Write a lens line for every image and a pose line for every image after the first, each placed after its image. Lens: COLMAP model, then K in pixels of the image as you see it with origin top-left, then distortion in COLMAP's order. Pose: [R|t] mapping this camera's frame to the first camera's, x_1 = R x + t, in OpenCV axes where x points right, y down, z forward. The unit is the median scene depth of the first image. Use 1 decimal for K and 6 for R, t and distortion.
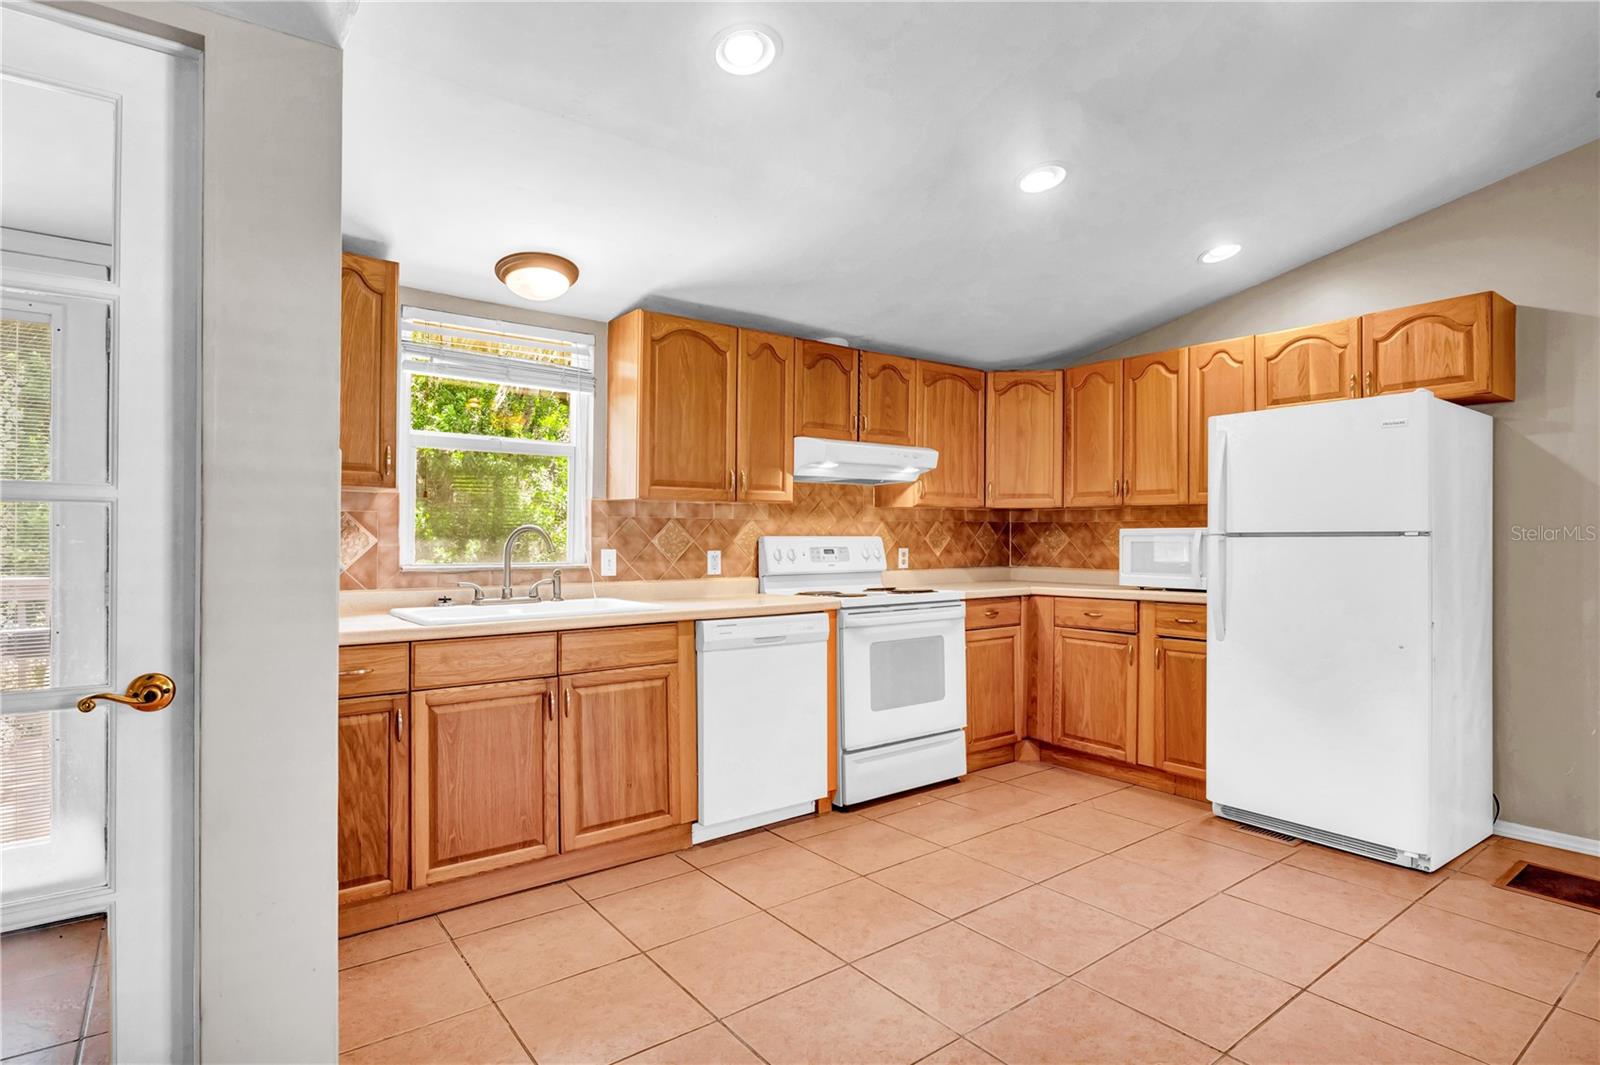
lens RADIAL K [[819.8, 0, 804.9], [0, 819.8, 535.7], [0, 0, 1]] dist [-0.003674, -0.000209]
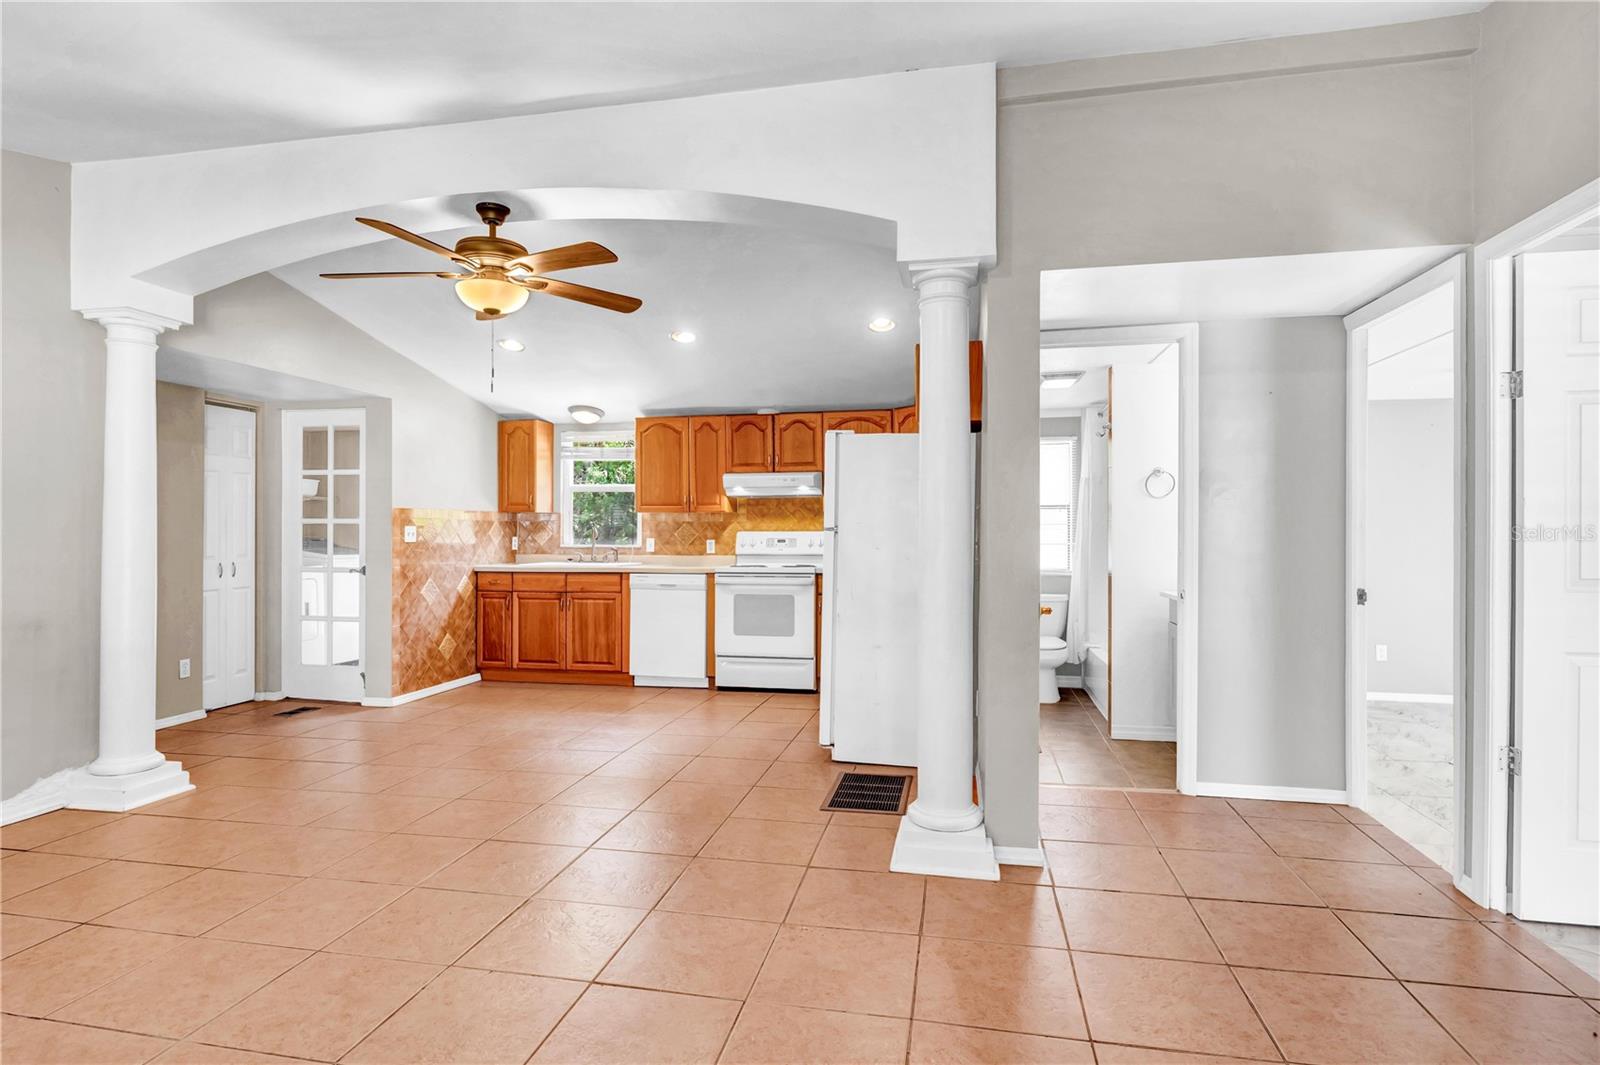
lens RADIAL K [[809.6, 0, 801.1], [0, 809.6, 525.2], [0, 0, 1]] dist [-0.010915, -0.000535]
pose [[0.659581, -0.007411, -0.751597, 1.357239], [0.001463, 0.999962, -0.008576, 0.002591], [0.751632, 0.004556, 0.659567, 0.000688]]
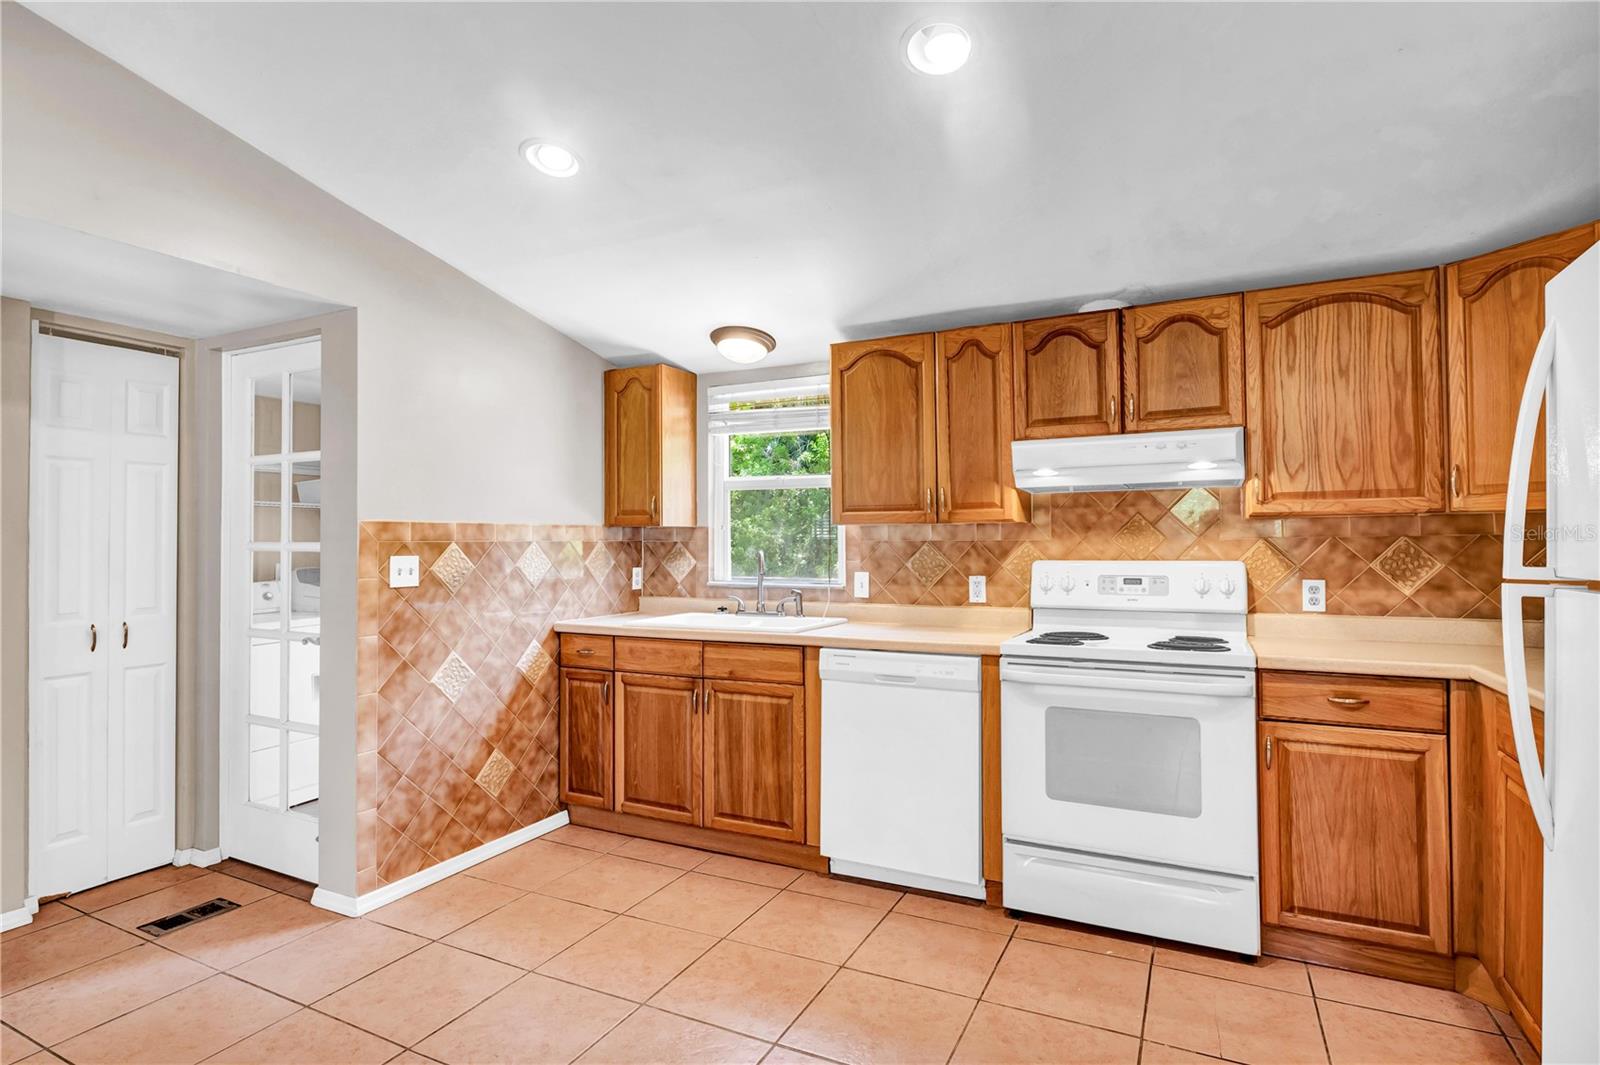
lens RADIAL K [[809.6, 0, 801.1], [0, 809.6, 525.2], [0, 0, 1]] dist [-0.010915, -0.000535]
pose [[0.441009, -0.023040, -0.897207, 0.618453], [0.007003, 0.999728, -0.022230, -0.019563], [0.897475, 0.003521, 0.441051, 0.446230]]
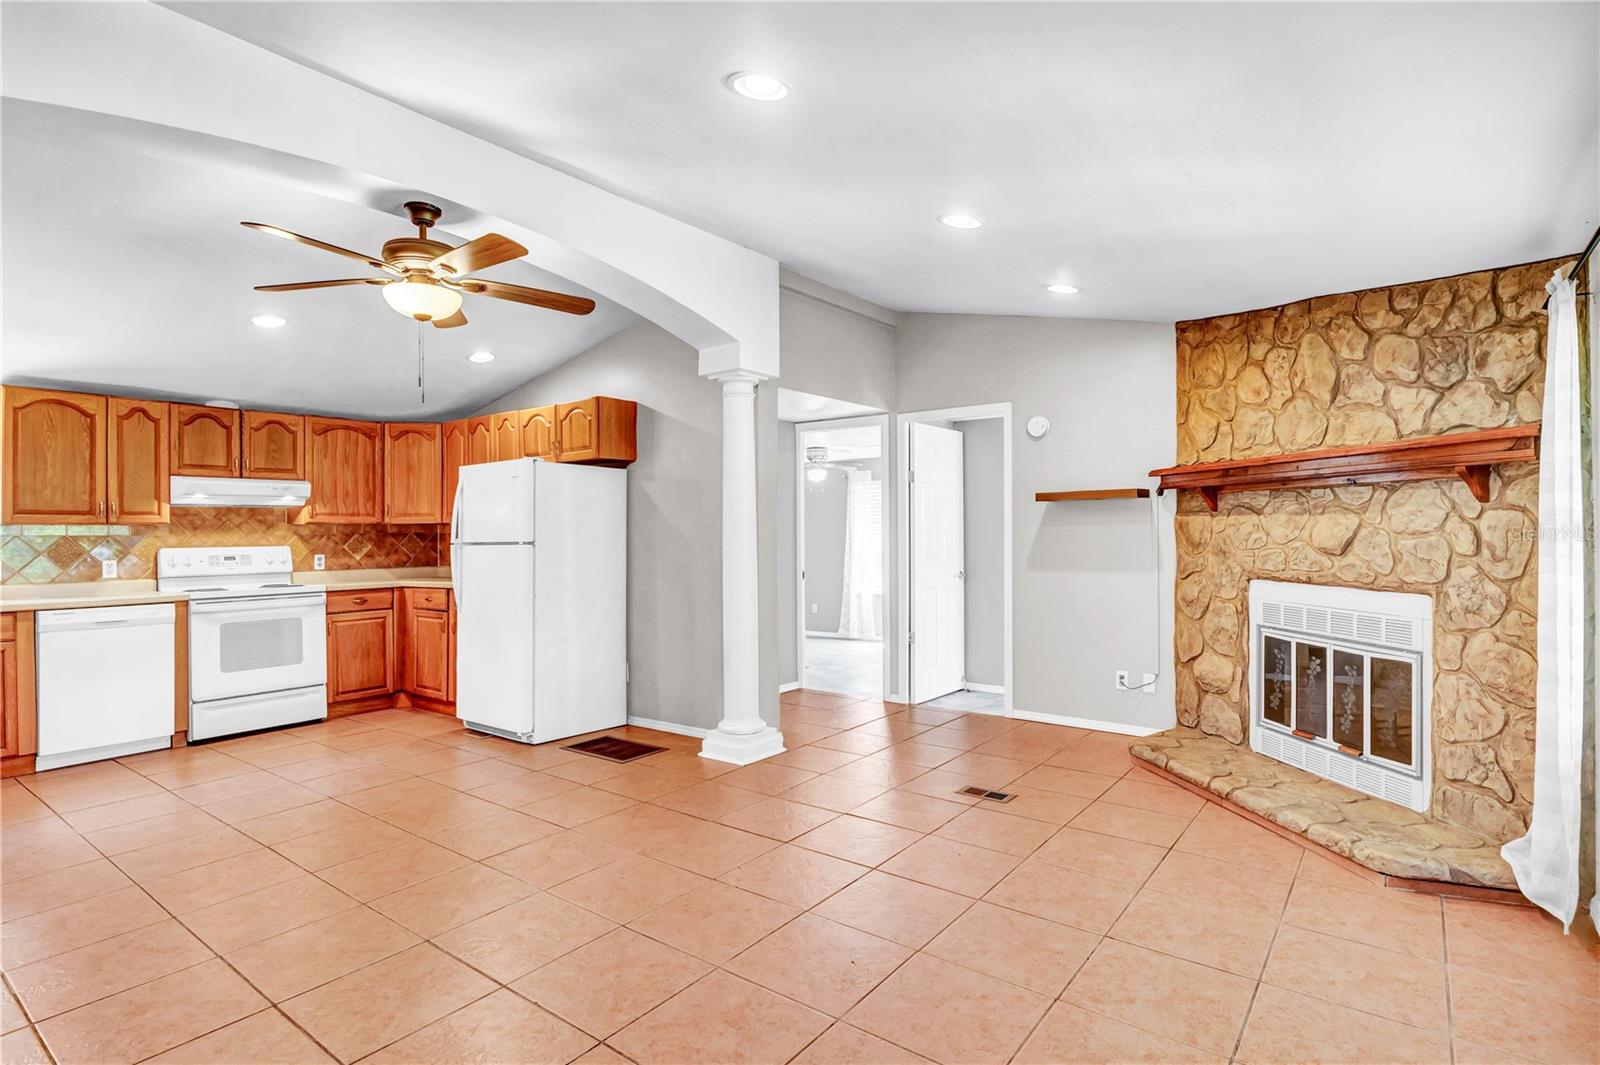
lens RADIAL K [[809.6, 0, 801.1], [0, 809.6, 525.2], [0, 0, 1]] dist [-0.010915, -0.000535]
pose [[0.964389, -0.009052, 0.264331, 0.641738], [0.012053, 0.999880, -0.009733, -0.012093], [-0.264212, 0.012572, 0.964383, -0.563183]]
